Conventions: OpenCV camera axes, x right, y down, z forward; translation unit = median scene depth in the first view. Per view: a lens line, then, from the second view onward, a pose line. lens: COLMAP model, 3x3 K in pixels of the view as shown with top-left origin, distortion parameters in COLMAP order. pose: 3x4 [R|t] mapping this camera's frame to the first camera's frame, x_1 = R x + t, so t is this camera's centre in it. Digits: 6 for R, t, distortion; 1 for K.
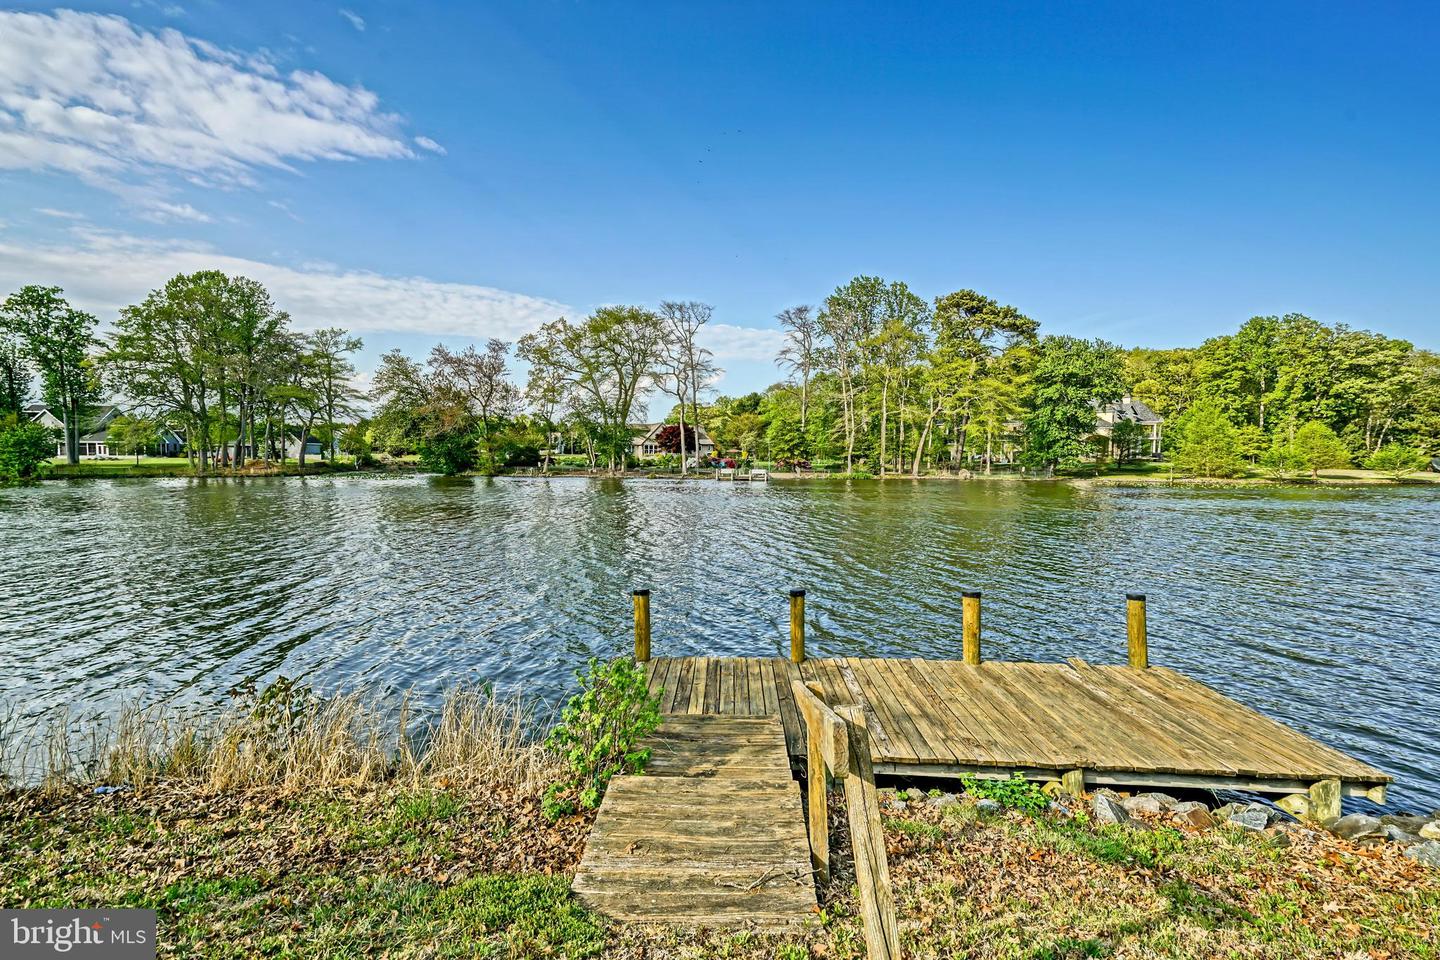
lens RADIAL K [[626.0, 0, 711.1], [0, 626.0, 475.5], [0, 0, 1]] dist [0.036569, -0.000707]
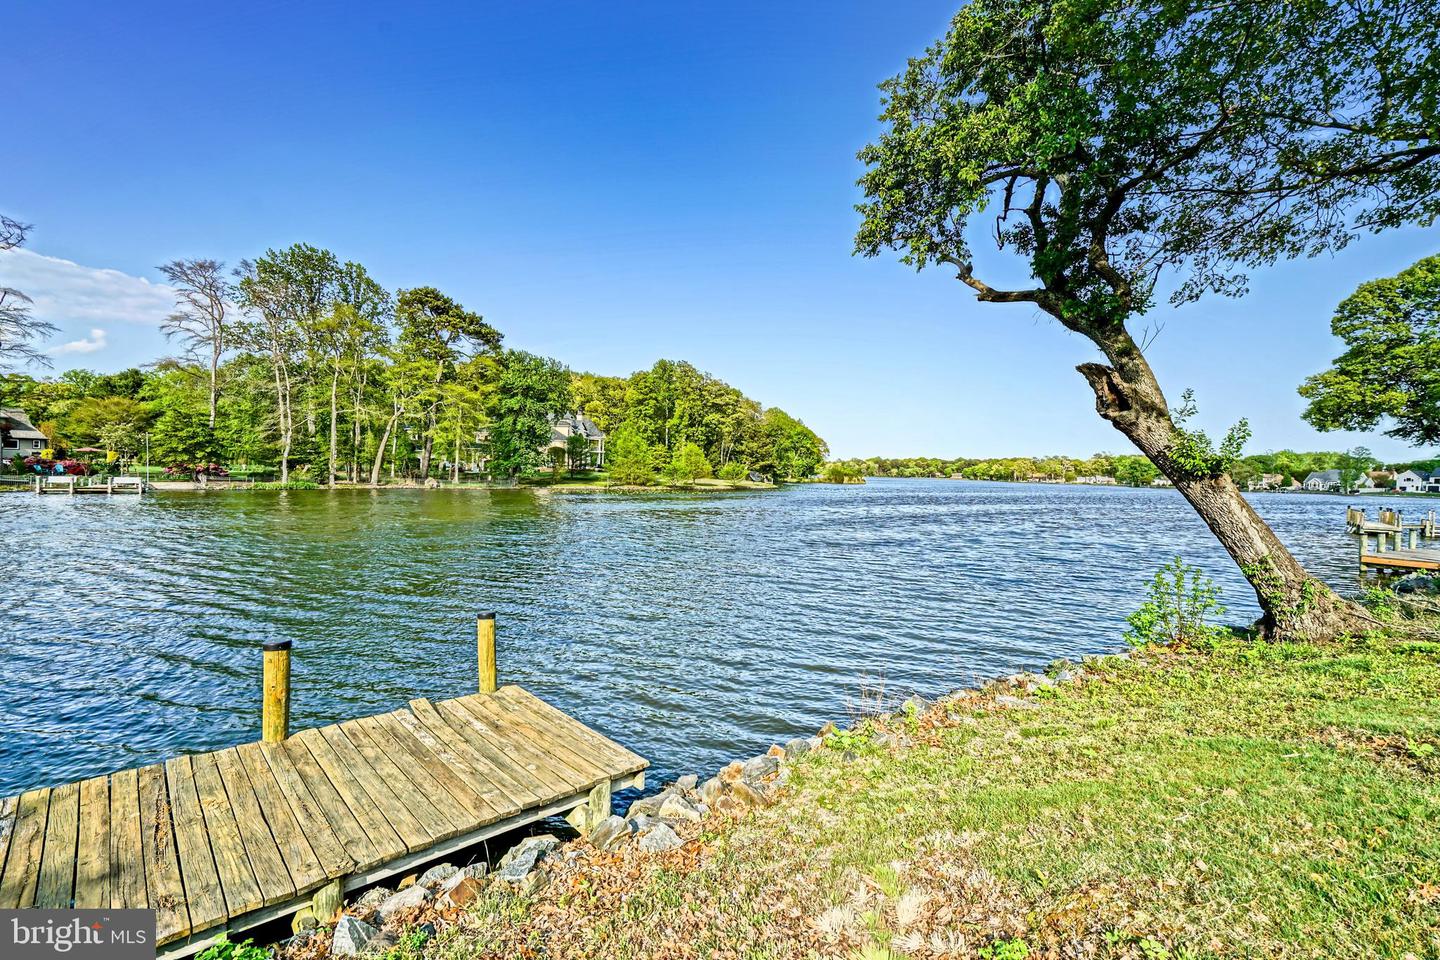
lens RADIAL K [[654.4, 0, 703.8], [0, 654.4, 473.1], [0, 0, 1]] dist [0.040358, 0.000111]
pose [[0.725218, 0.007973, 0.688473, 0.021341], [0.004093, 0.999865, -0.015891, 0.000341], [-0.688507, 0.014343, 0.725088, 0.008643]]
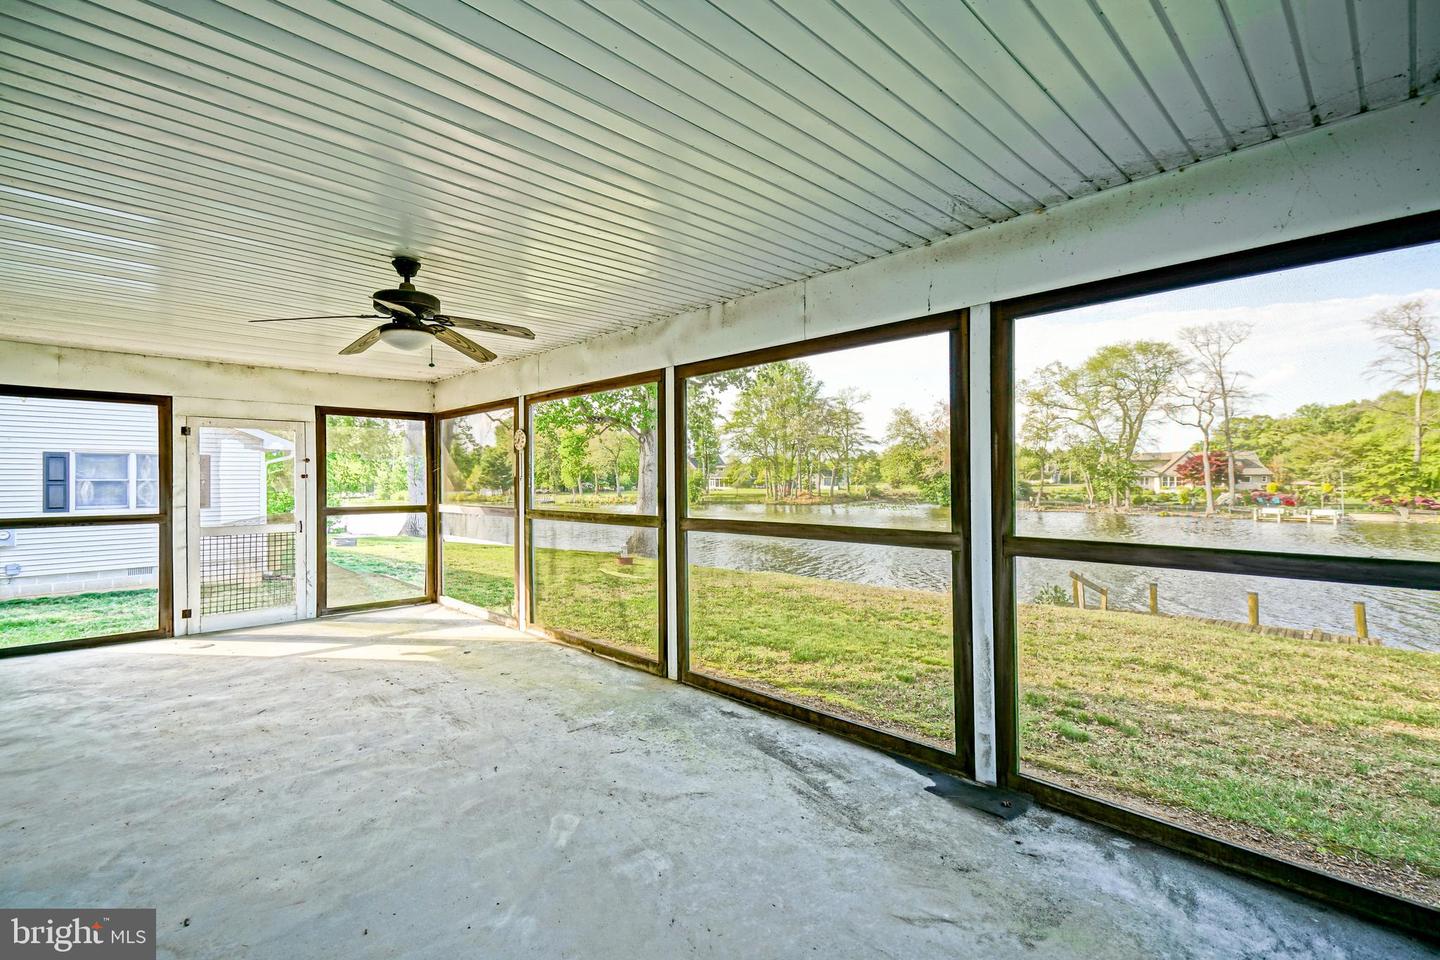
lens RADIAL K [[621.4, 0, 689.0], [0, 621.4, 484.5], [0, 0, 1]] dist [0.037909, -0.004778]
pose [[0.721256, -0.004561, -0.692654, 0.049138], [-0.014473, 0.999661, -0.021653, -0.011036], [0.692518, 0.025642, 0.720945, -0.185368]]
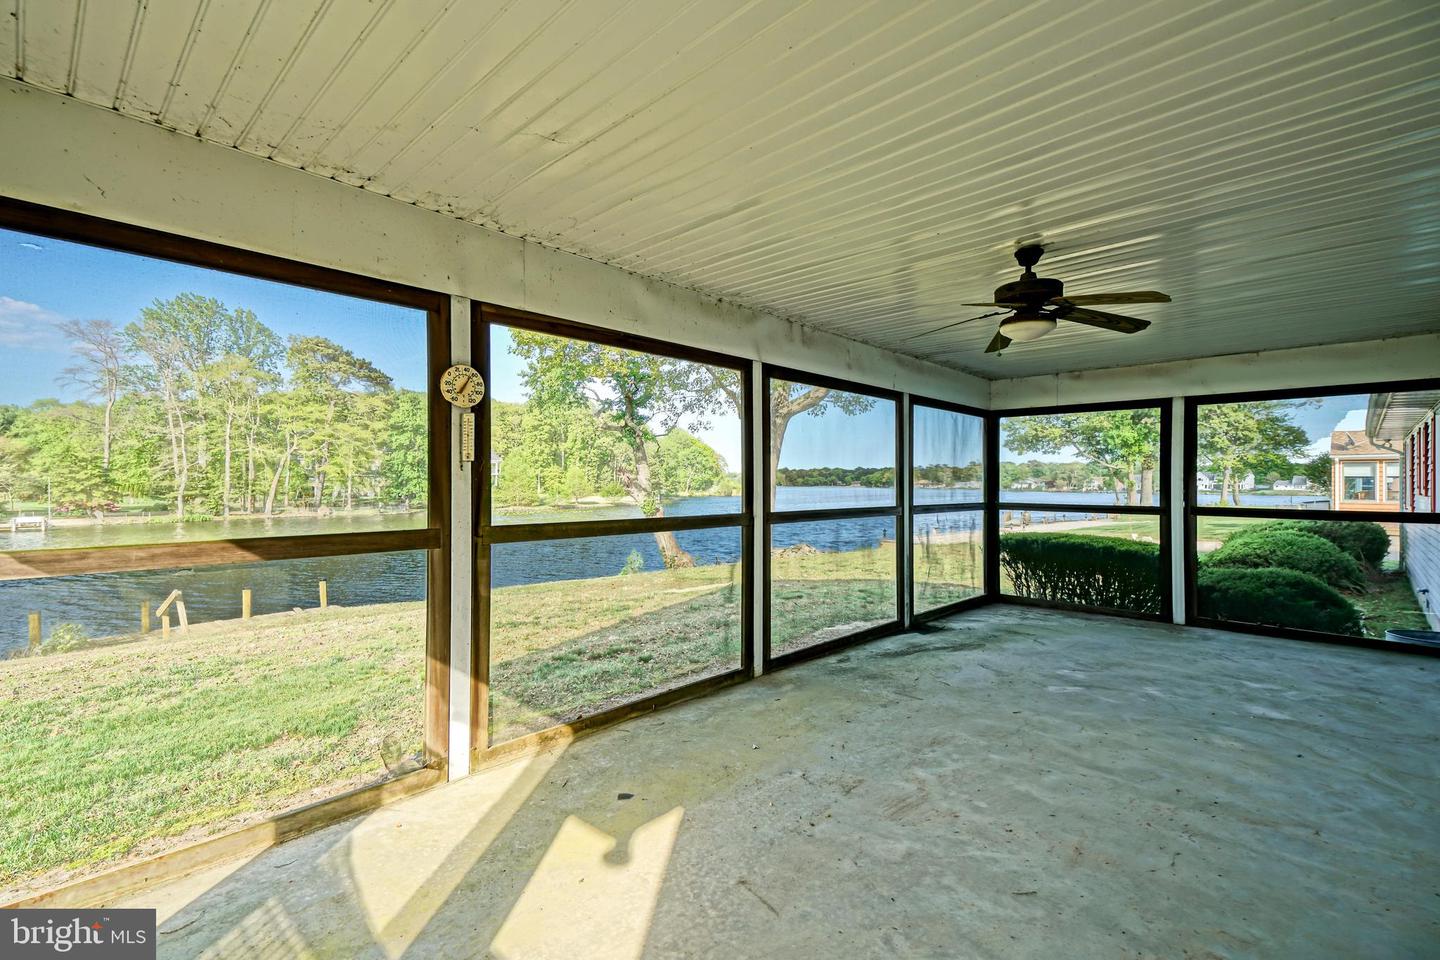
lens RADIAL K [[634.9, 0, 714.9], [0, 634.9, 475.2], [0, 0, 1]] dist [0.037164, -0.000119]
pose [[0.617678, 0.004808, 0.786416, -0.039084], [0.029974, 0.999111, -0.029651, -0.010064], [-0.785859, 0.041887, 0.616985, -0.175424]]
